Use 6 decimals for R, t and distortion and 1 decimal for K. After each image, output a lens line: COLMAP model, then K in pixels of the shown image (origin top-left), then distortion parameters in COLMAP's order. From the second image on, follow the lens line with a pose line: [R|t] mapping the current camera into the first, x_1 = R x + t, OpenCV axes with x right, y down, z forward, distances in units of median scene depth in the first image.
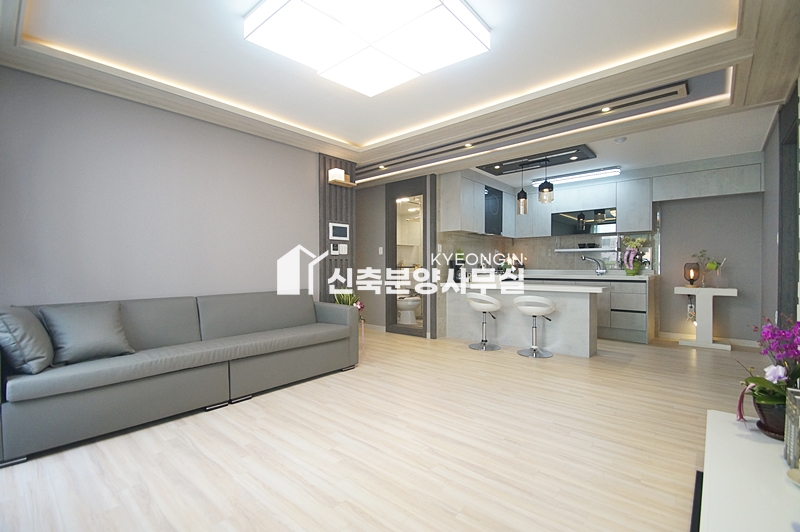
lens RADIAL K [[353.9, 0, 400.3], [0, 353.9, 270.9], [0, 0, 1]] dist [0.010987, -0.013962]
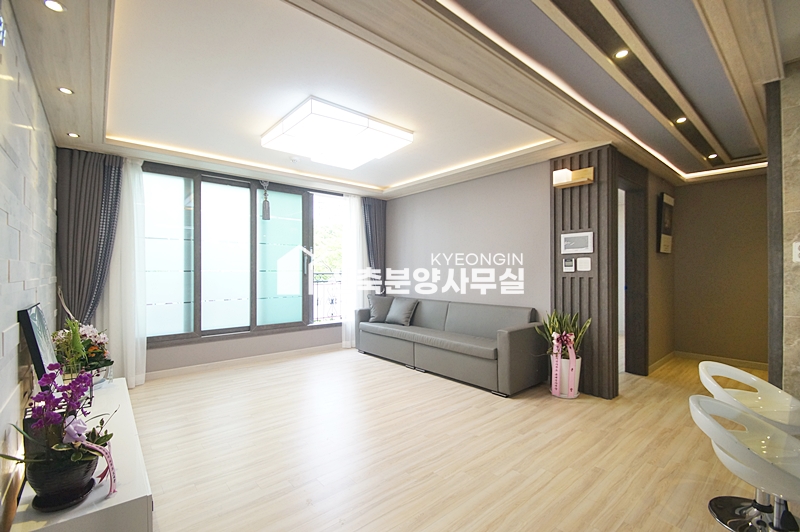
lens RADIAL K [[353.9, 0, 400.3], [0, 353.9, 270.9], [0, 0, 1]] dist [0.010987, -0.013962]
pose [[-0.141687, -0.000712, -0.989911, 0.697228], [-0.015857, 0.999873, 0.001550, -0.042337], [0.989785, 0.015916, -0.141680, 0.733589]]
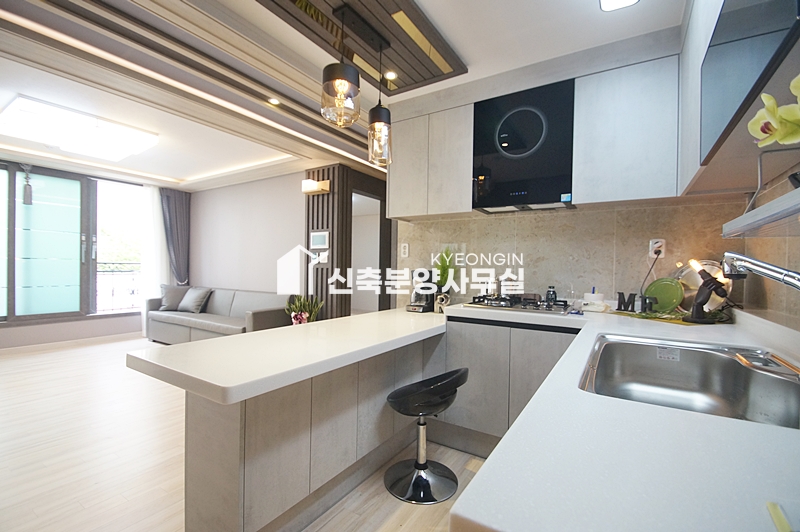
lens RADIAL K [[353.9, 0, 400.3], [0, 353.9, 270.9], [0, 0, 1]] dist [0.010987, -0.013962]
pose [[0.153914, 0.012413, -0.988006, 0.867127], [-0.031336, 0.999479, 0.007675, -0.039241], [0.987587, 0.029779, 0.154223, 1.094891]]
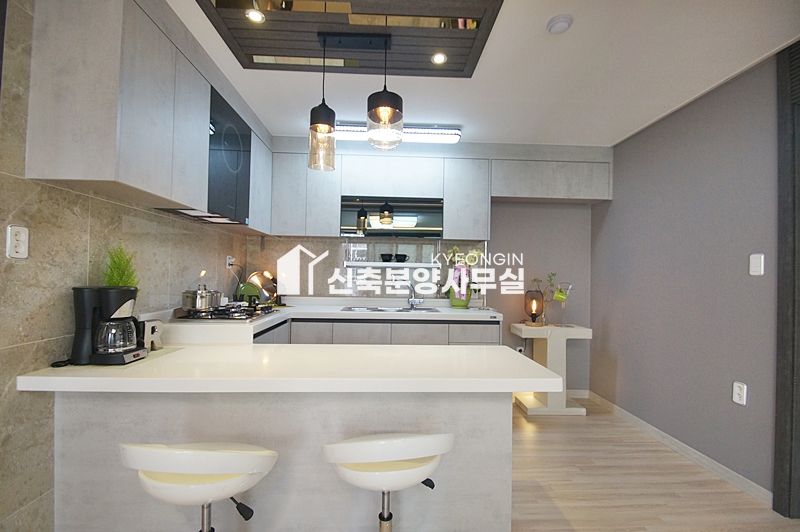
lens RADIAL K [[353.9, 0, 400.3], [0, 353.9, 270.9], [0, 0, 1]] dist [0.010987, -0.013962]
pose [[0.725868, 0.024119, 0.687411, 0.168432], [-0.009563, 0.999642, -0.024976, -0.046698], [-0.687768, 0.011555, 0.725839, 0.760816]]
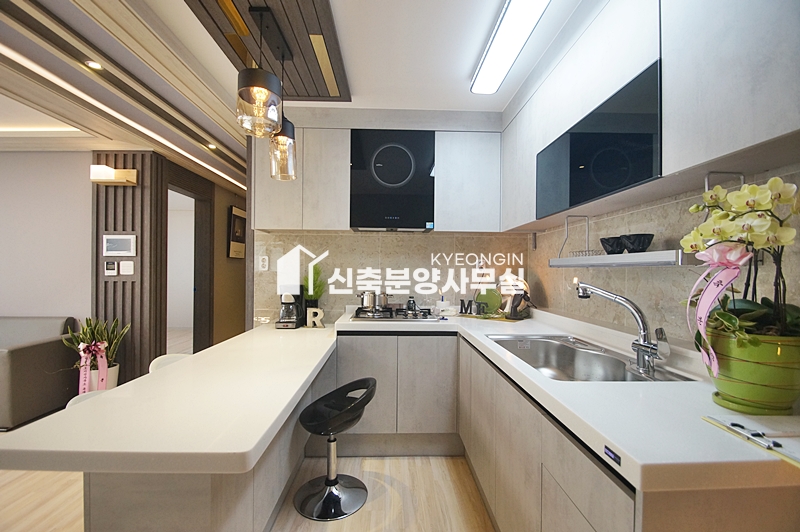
lens RADIAL K [[353.9, 0, 400.3], [0, 353.9, 270.9], [0, 0, 1]] dist [0.010987, -0.013962]
pose [[0.682579, 0.006278, -0.730785, 0.823575], [-0.019488, 0.999764, -0.009613, -0.060287], [0.730552, 0.020803, 0.682541, 0.940251]]
